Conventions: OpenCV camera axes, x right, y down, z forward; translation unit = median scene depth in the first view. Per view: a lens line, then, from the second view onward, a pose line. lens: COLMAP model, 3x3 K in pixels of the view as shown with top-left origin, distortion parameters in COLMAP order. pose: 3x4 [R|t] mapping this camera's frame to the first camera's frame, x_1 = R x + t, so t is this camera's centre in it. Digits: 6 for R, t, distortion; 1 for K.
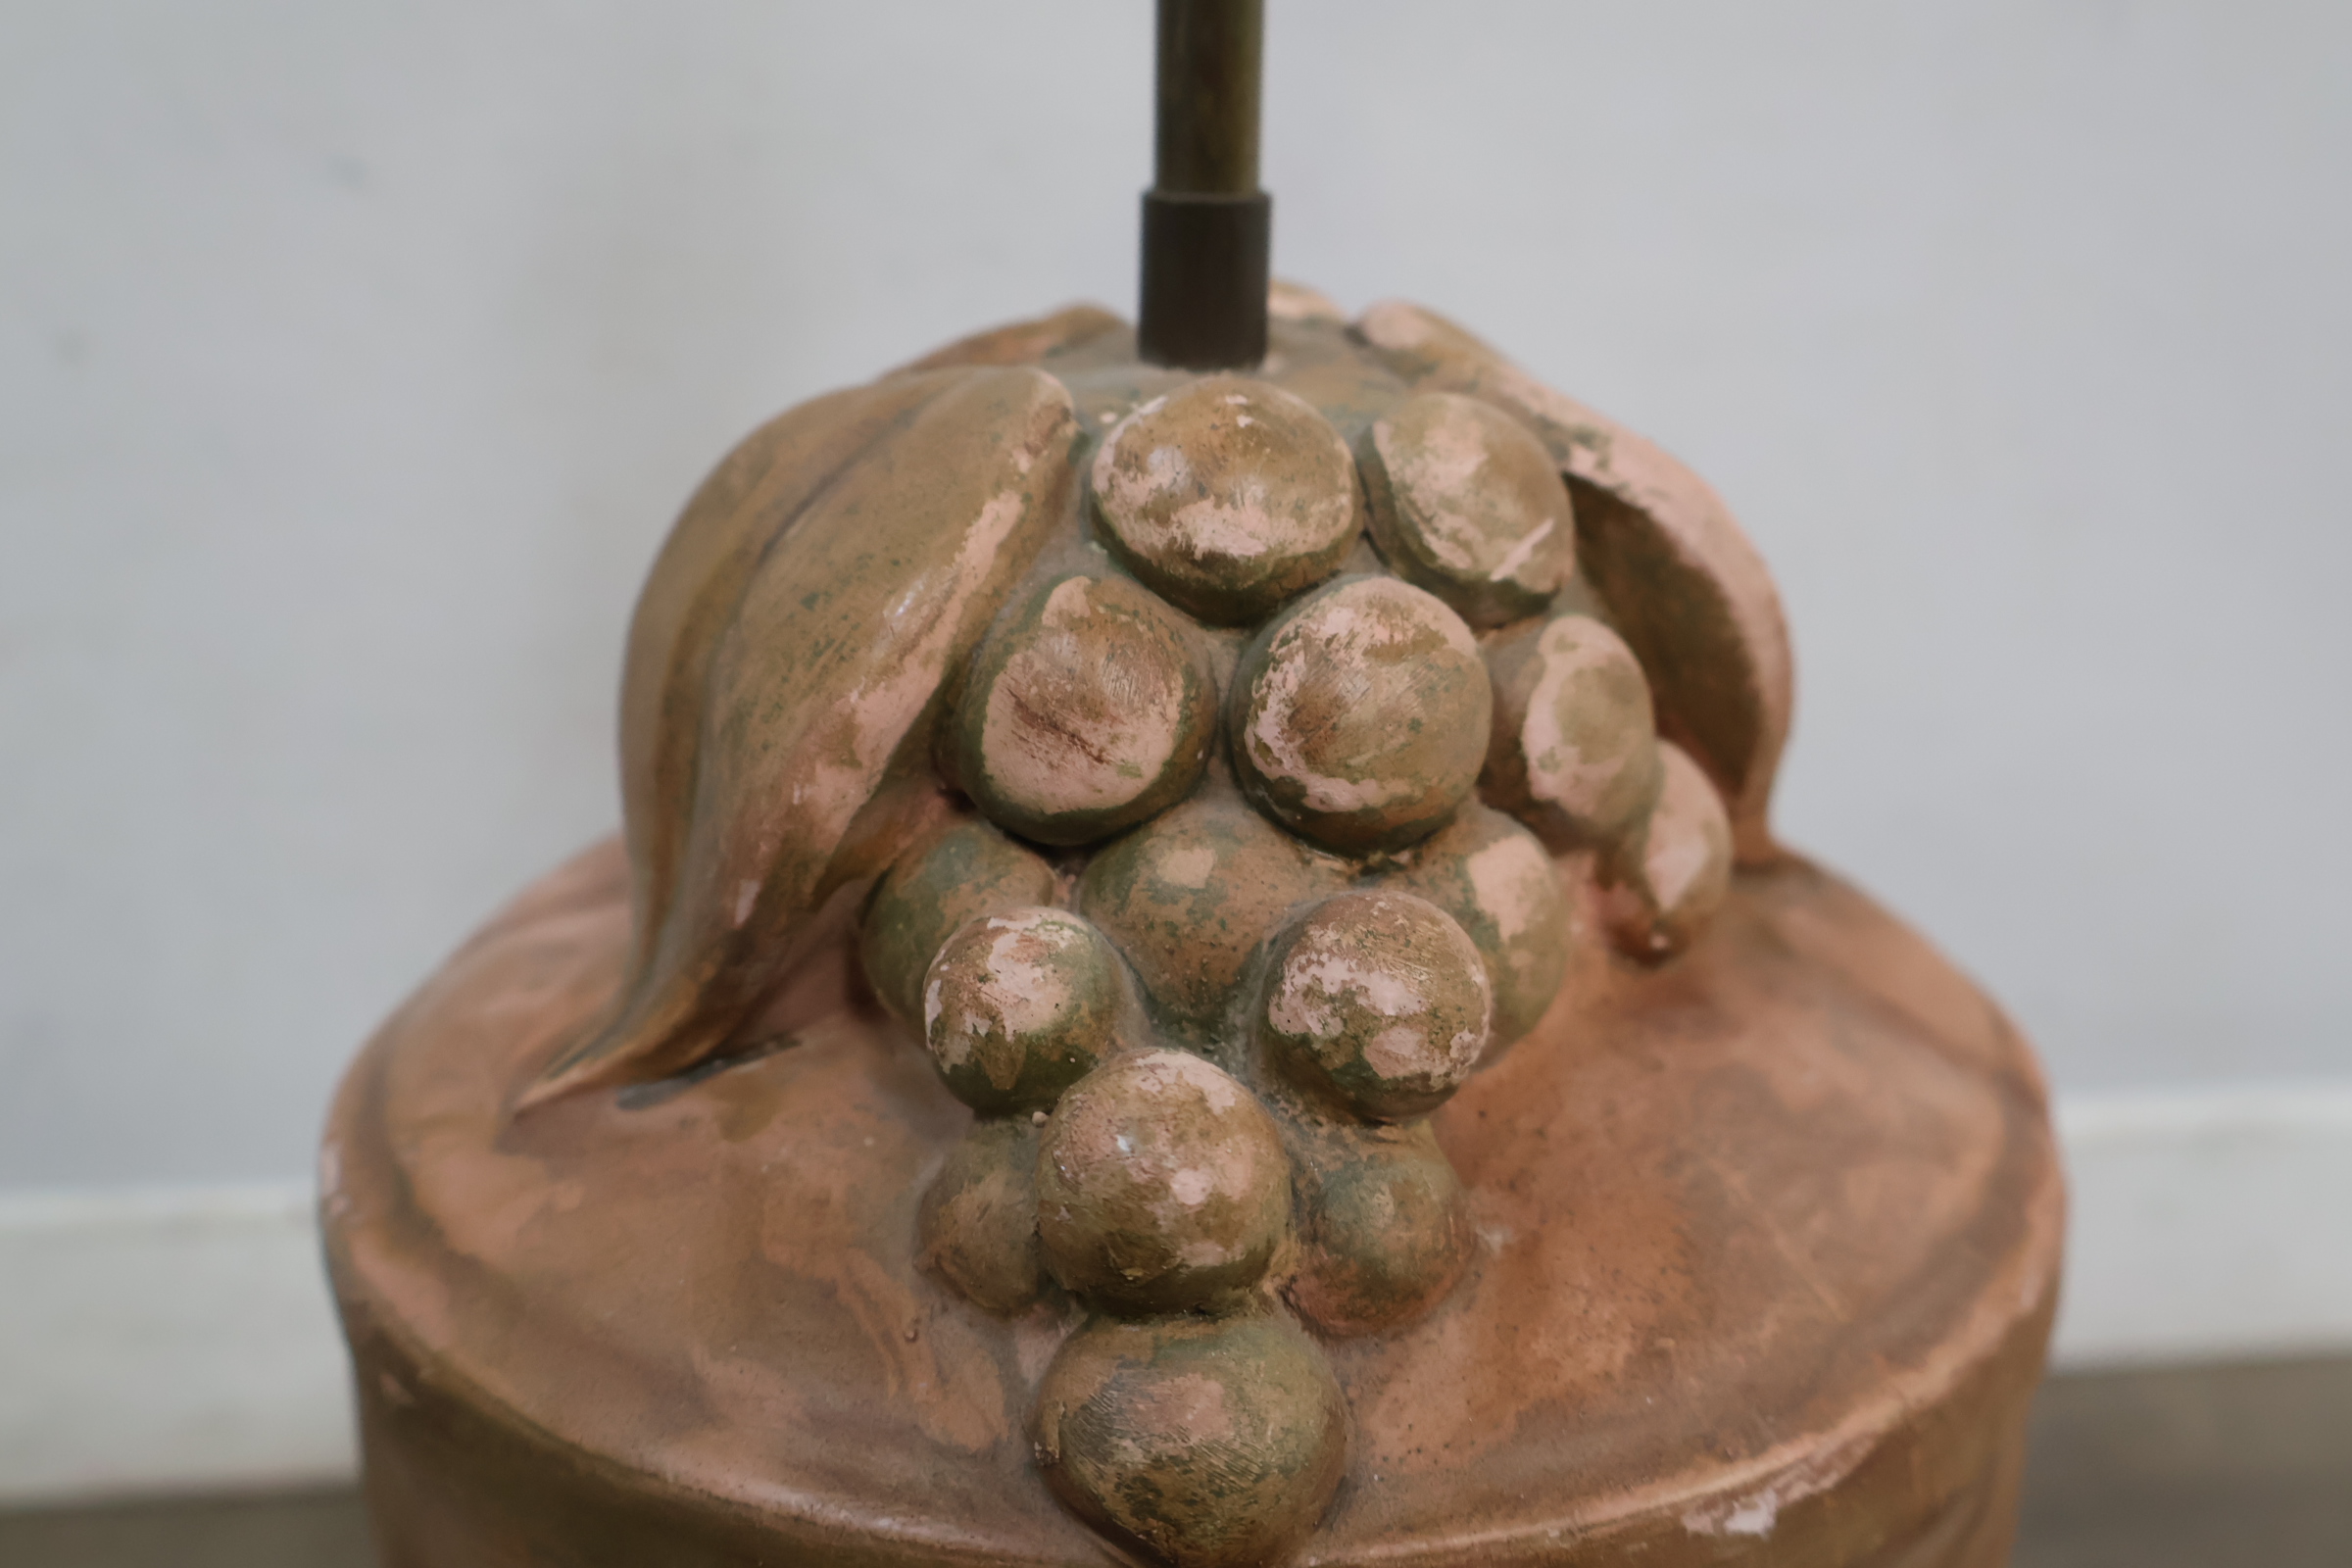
lens RADIAL K [[2190.0, 0, 1174.9], [0, 2190.0, 779.4], [0, 0, 1]] dist [0.015184, 0.000000]
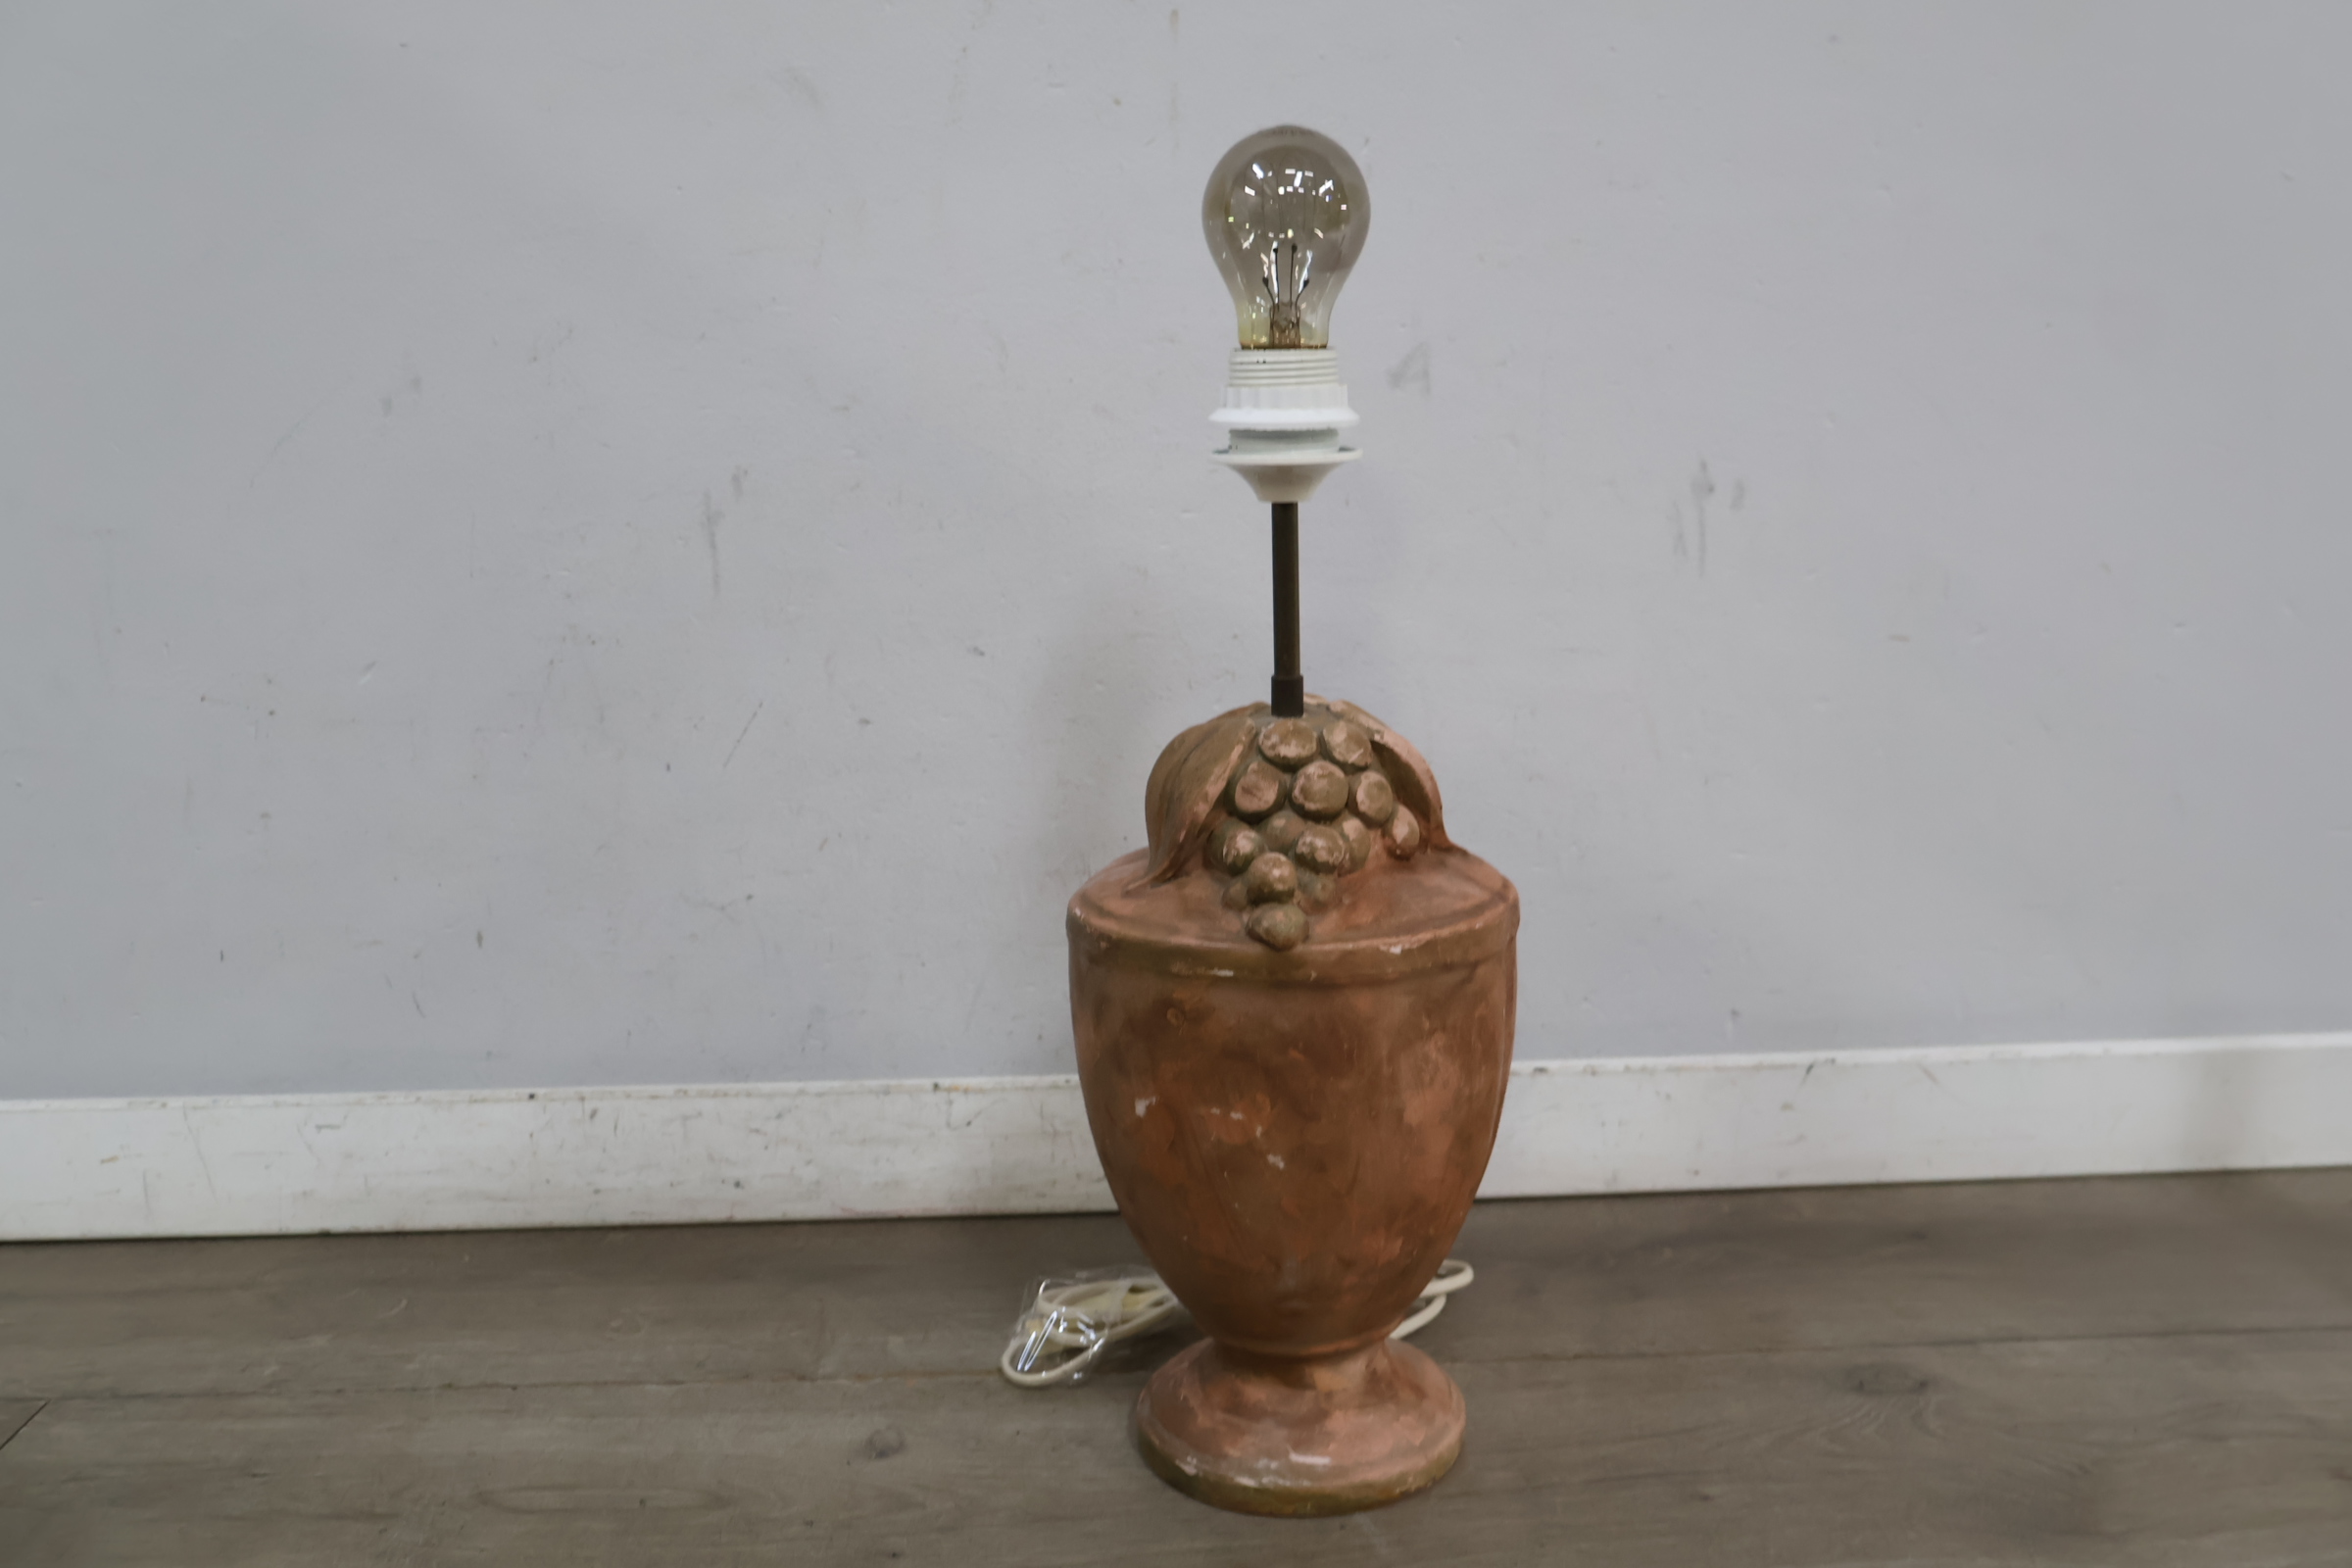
lens RADIAL K [[2190.0, 0, 1168.9], [0, 2190.0, 786.0], [0, 0, 1]] dist [0.015184, 0.000000]
pose [[0.994427, -0.016192, -0.104173, 0.251862], [-0.000248, 0.987772, -0.155905, 0.671567], [0.105423, 0.155062, 0.982264, -3.512998]]
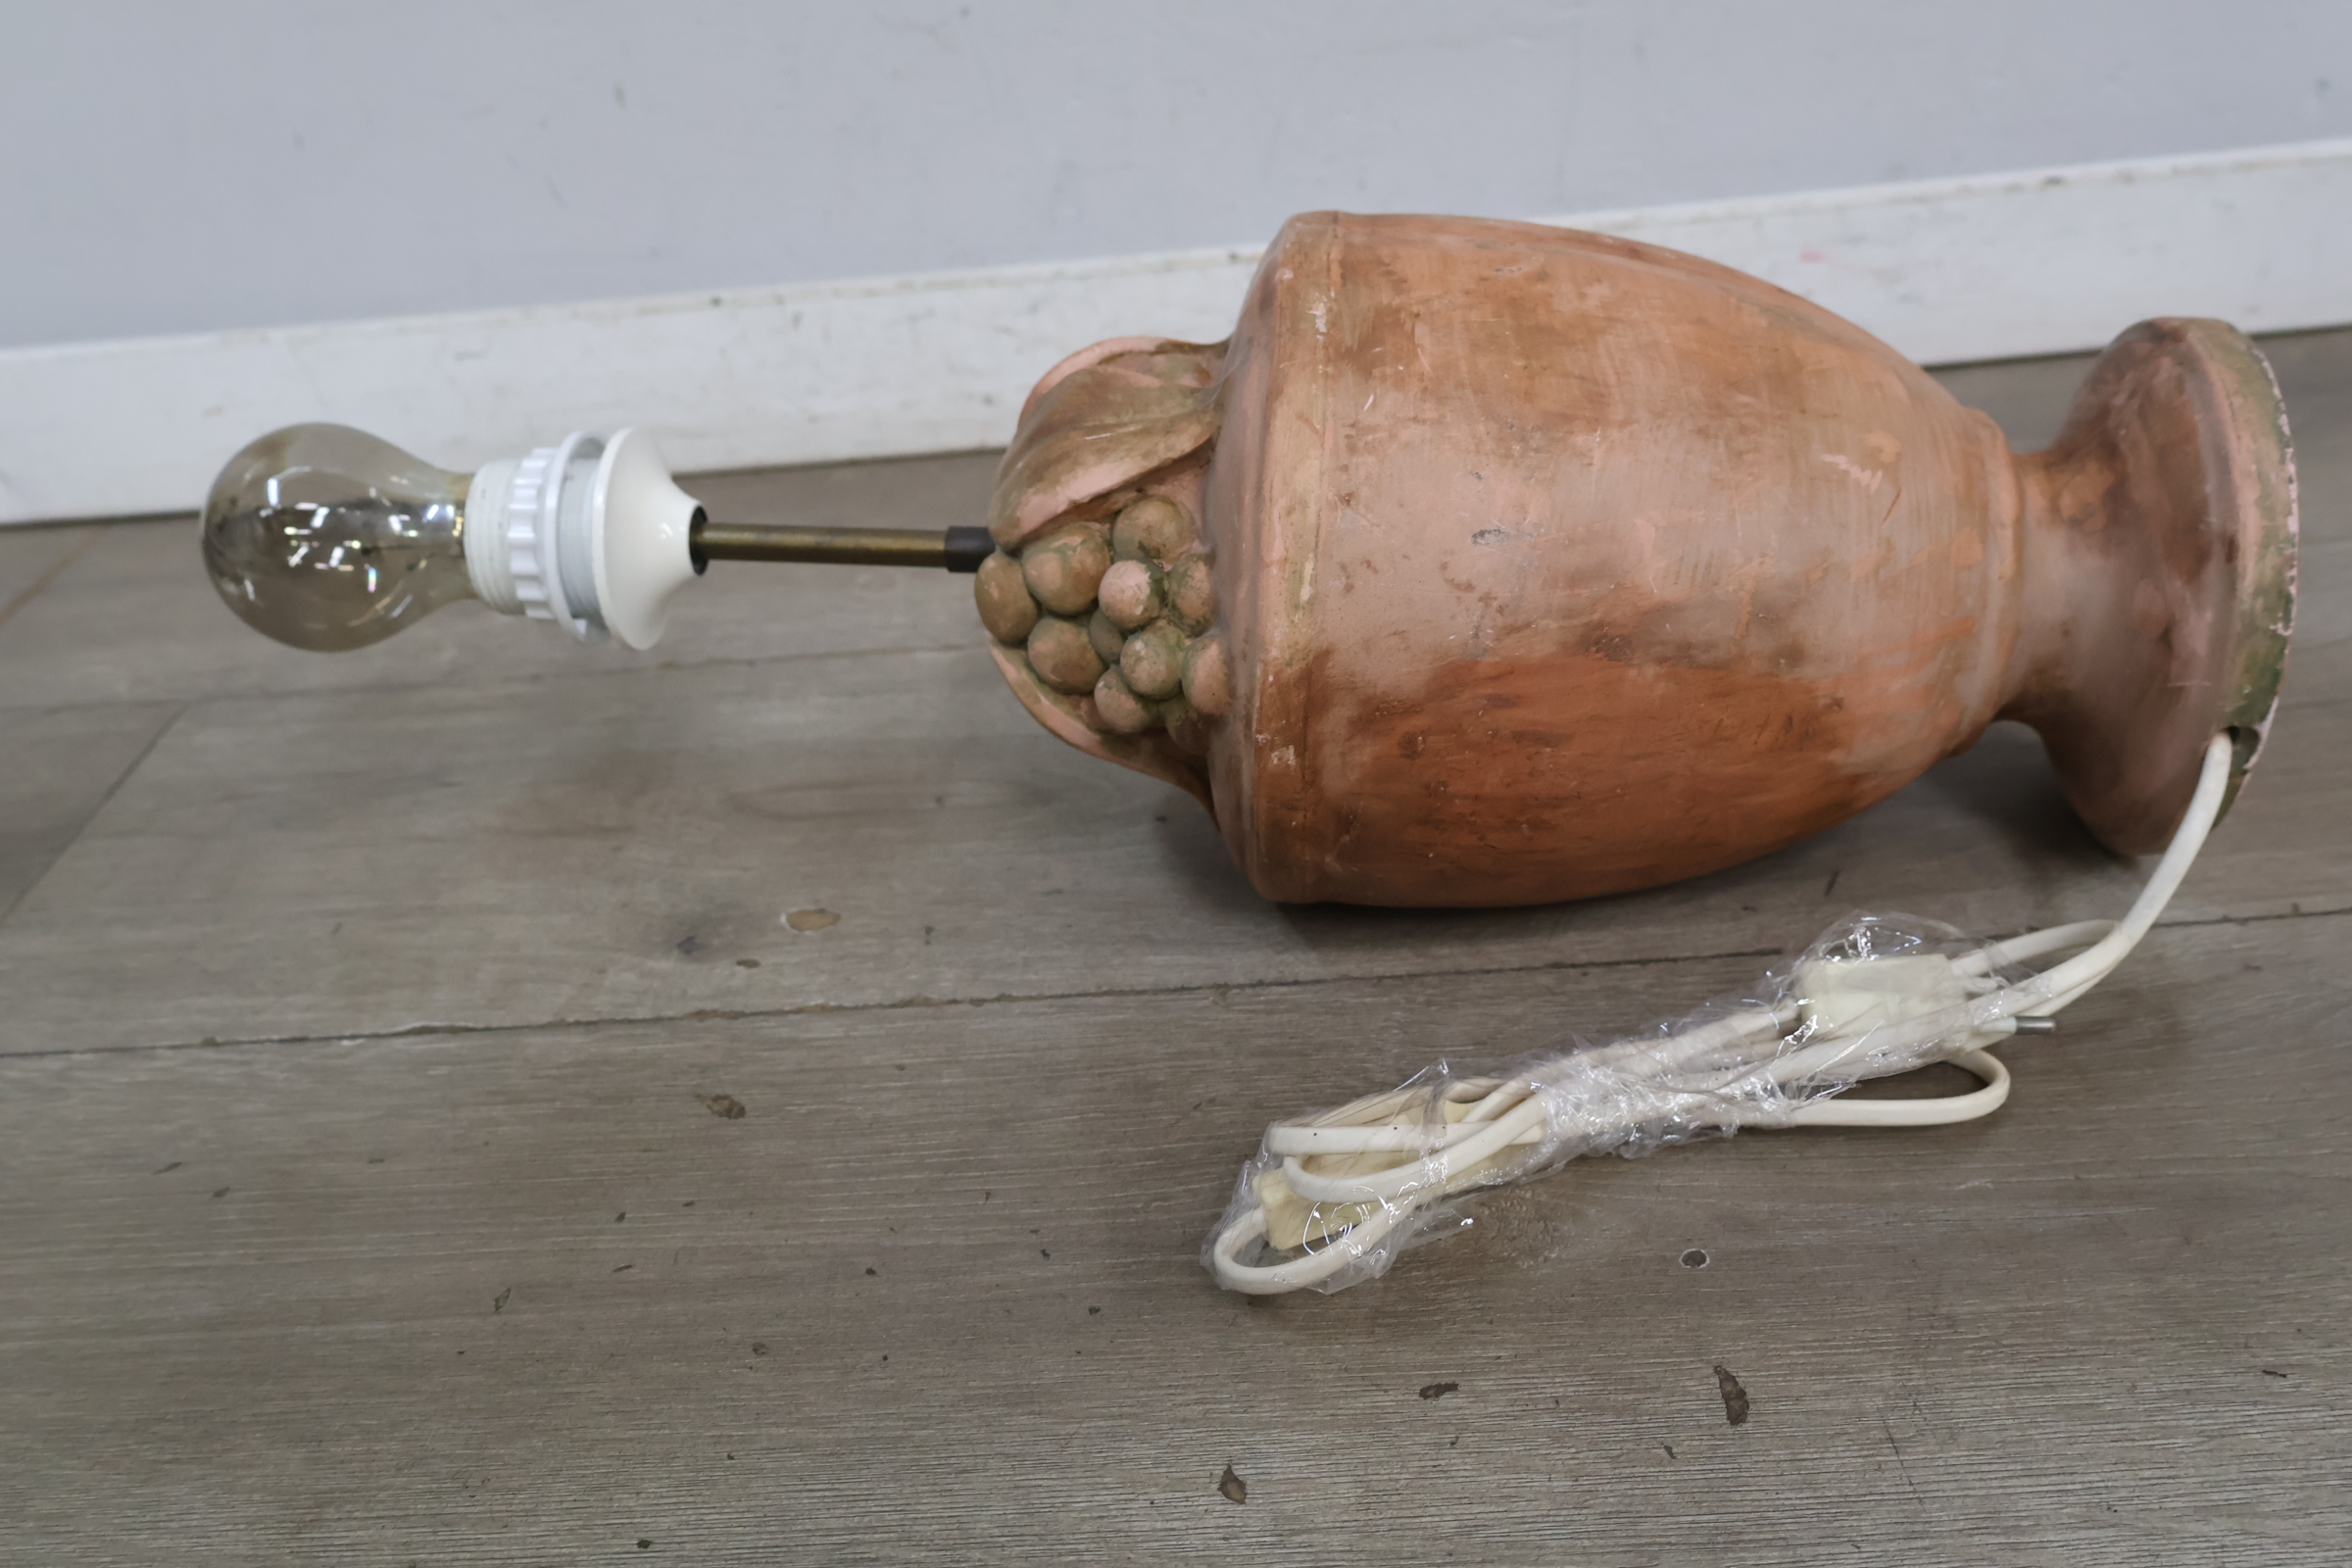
lens RADIAL K [[2190.0, 0, 1163.6], [0, 2190.0, 802.4], [0, 0, 1]] dist [0.015184, 0.000000]
pose [[0.982644, -0.021432, -0.184259, -0.374747], [0.056601, 0.980575, 0.187799, 0.804389], [0.176655, -0.194968, 0.964770, -2.153318]]
